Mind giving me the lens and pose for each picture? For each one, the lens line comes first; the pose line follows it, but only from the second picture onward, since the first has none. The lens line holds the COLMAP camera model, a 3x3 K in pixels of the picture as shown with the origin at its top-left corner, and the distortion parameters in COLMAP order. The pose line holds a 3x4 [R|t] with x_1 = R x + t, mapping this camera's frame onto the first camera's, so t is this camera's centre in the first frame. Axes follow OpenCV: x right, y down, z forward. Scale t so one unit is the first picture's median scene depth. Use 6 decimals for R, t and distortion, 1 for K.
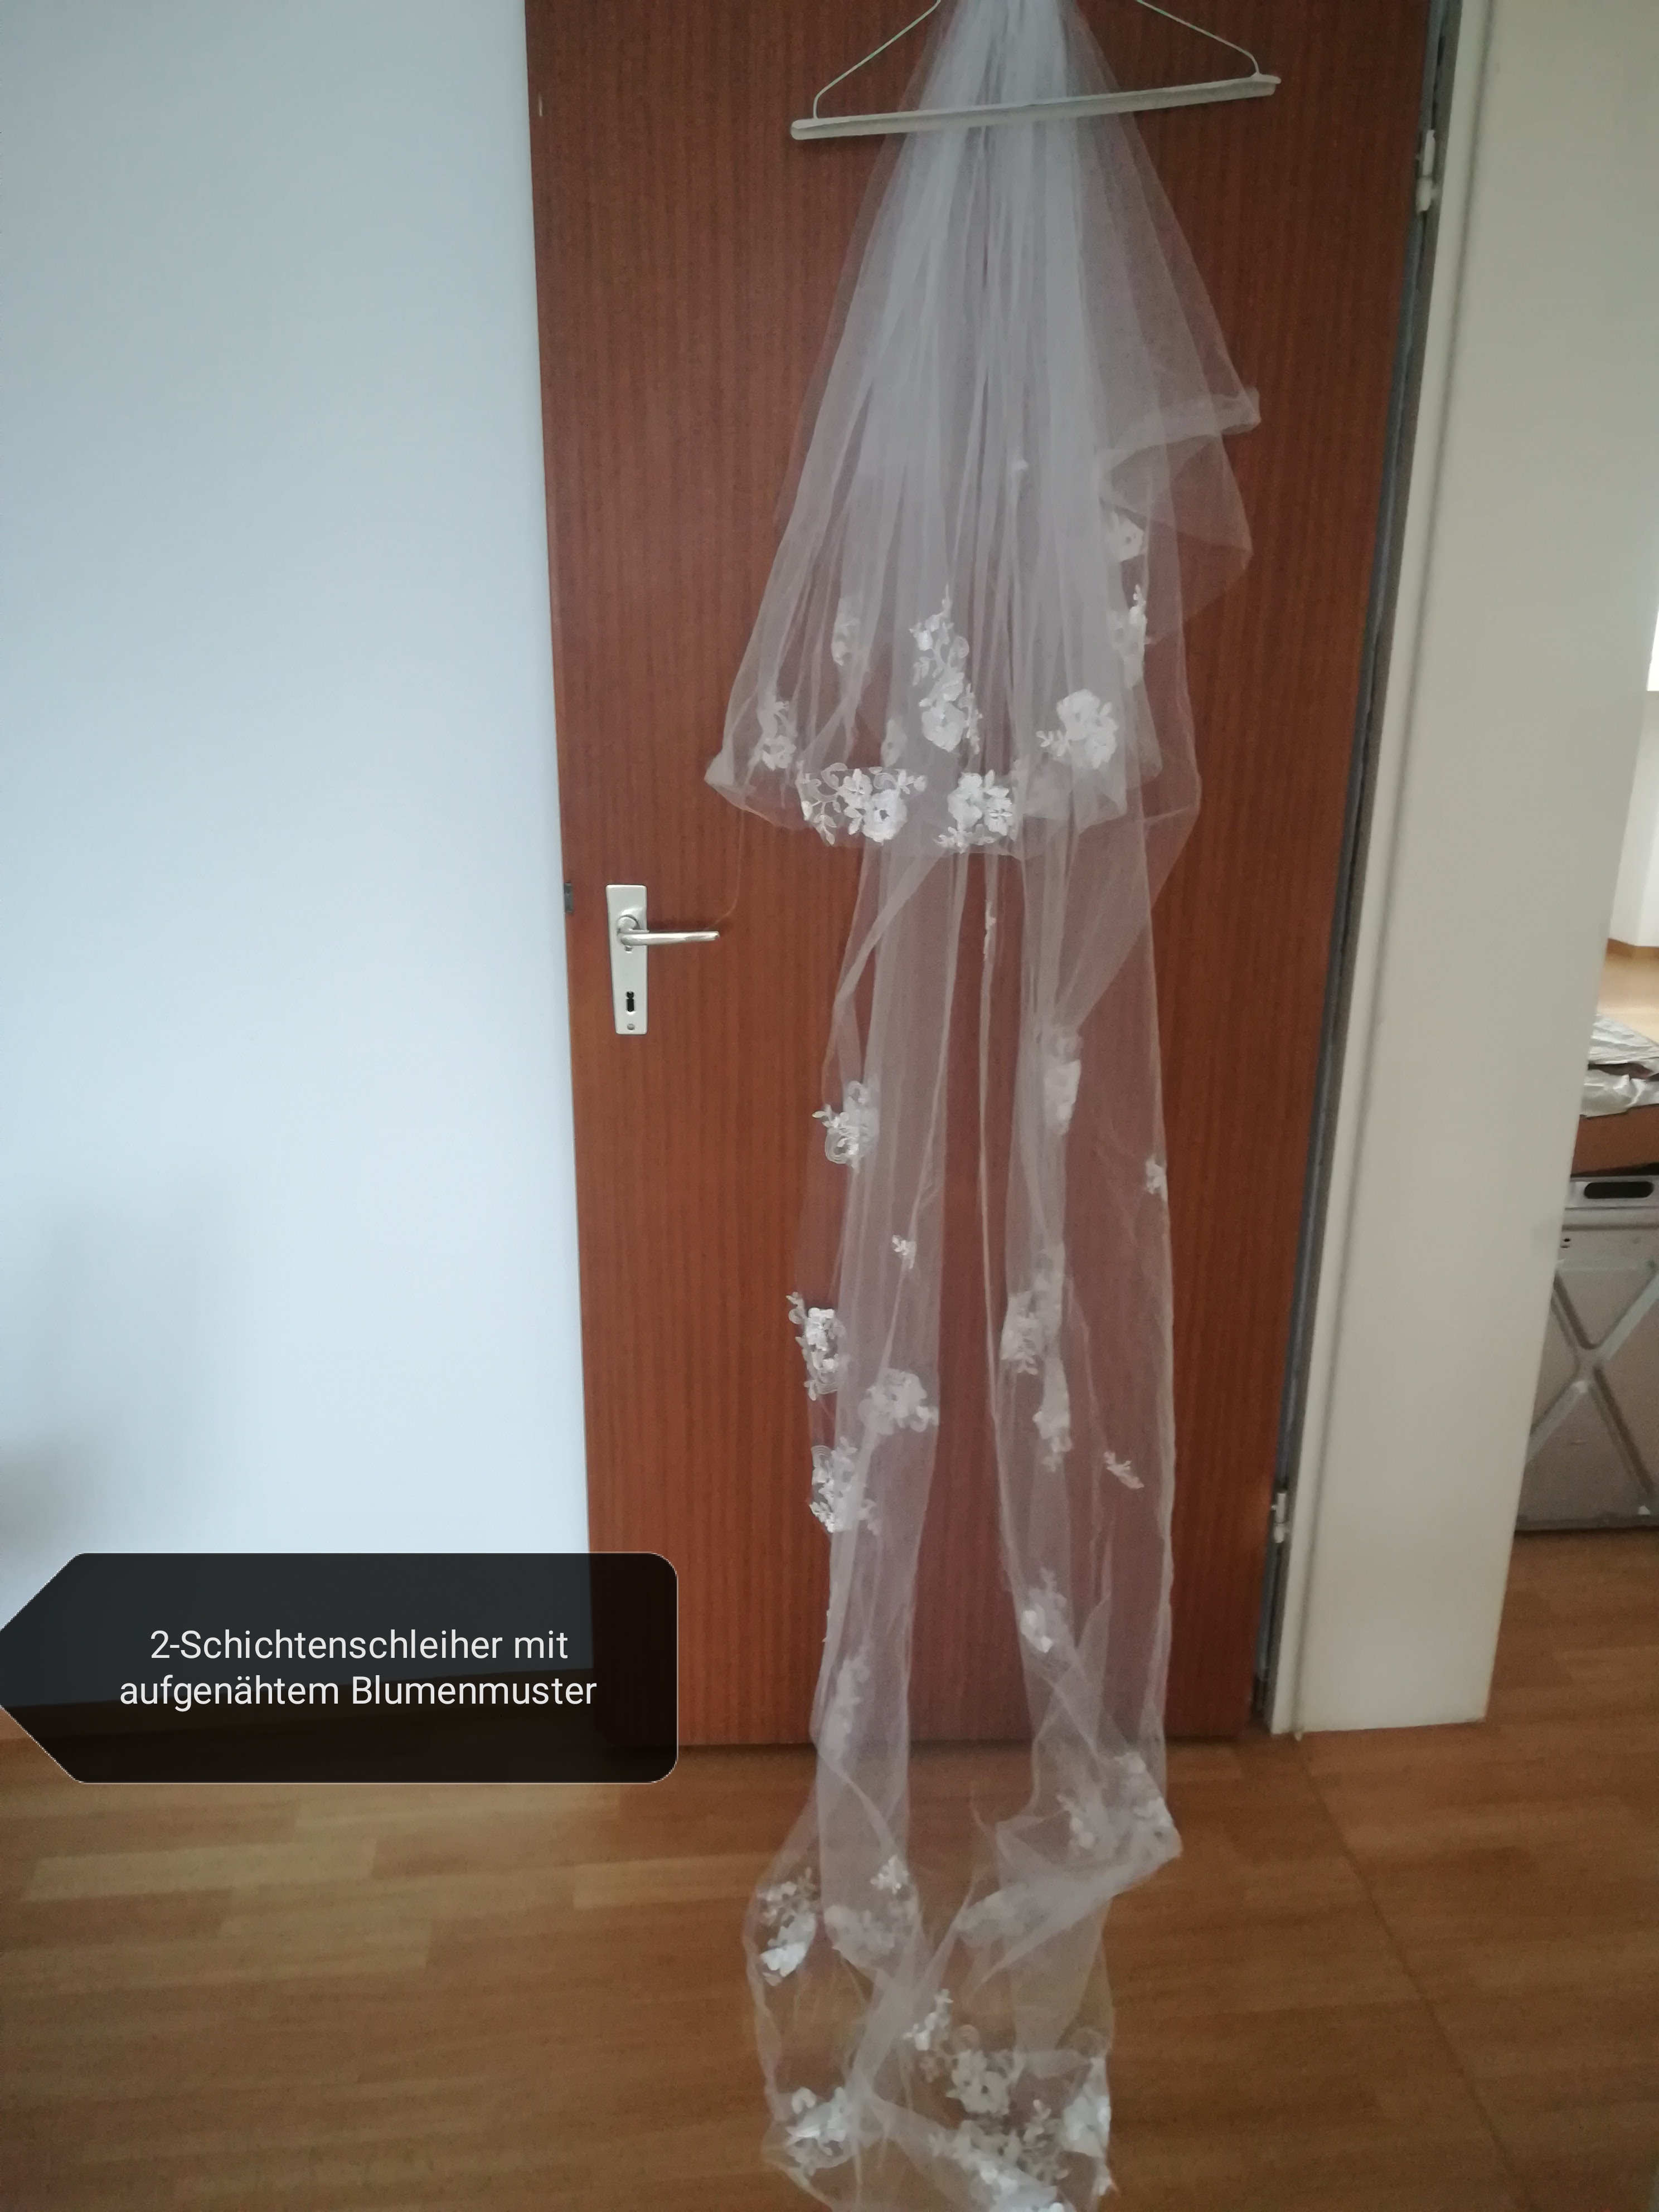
lens RADIAL K [[1761.6, 0, 837.0], [0, 1761.6, 1101.3], [0, 0, 1]] dist [0.044637, -0.014500]
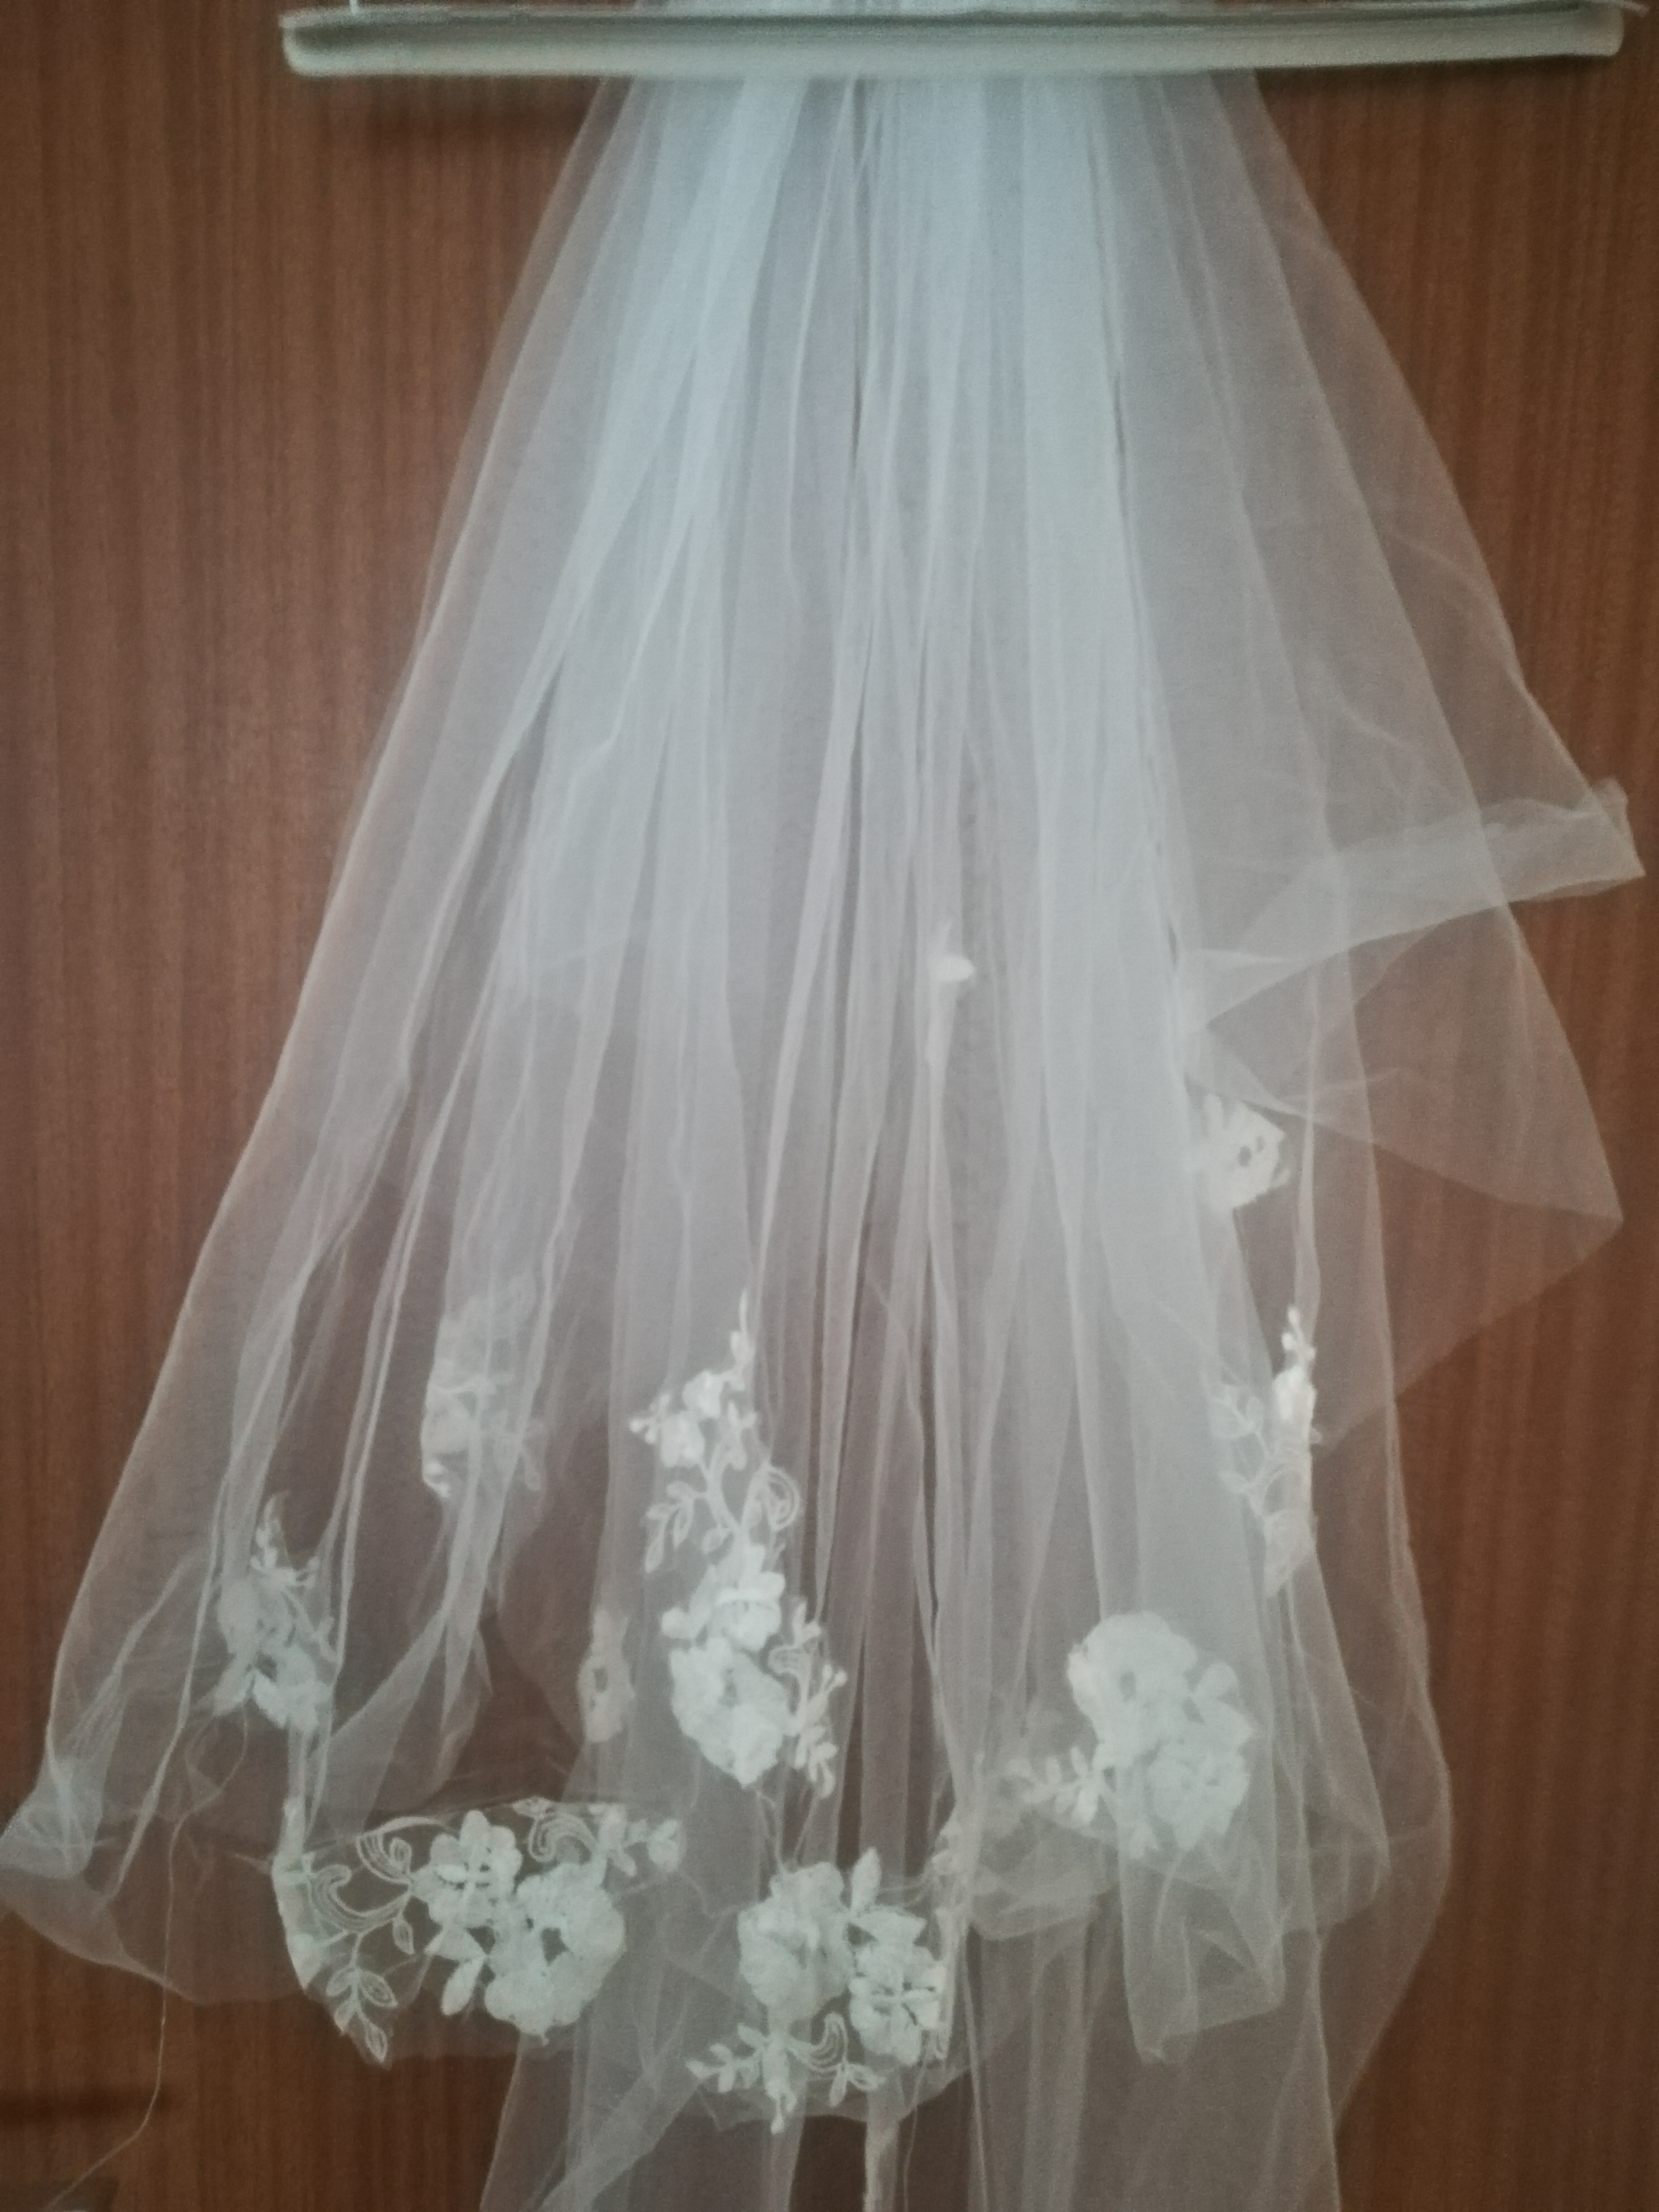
lens RADIAL K [[1761.6, 0, 825.8], [0, 1761.6, 1100.5], [0, 0, 1]] dist [0.044637, -0.014500]
pose [[0.999202, 0.020180, 0.034463, 0.063672], [-0.012569, 0.977993, -0.208258, -0.250333], [-0.037907, 0.207659, 0.977467, 0.637495]]
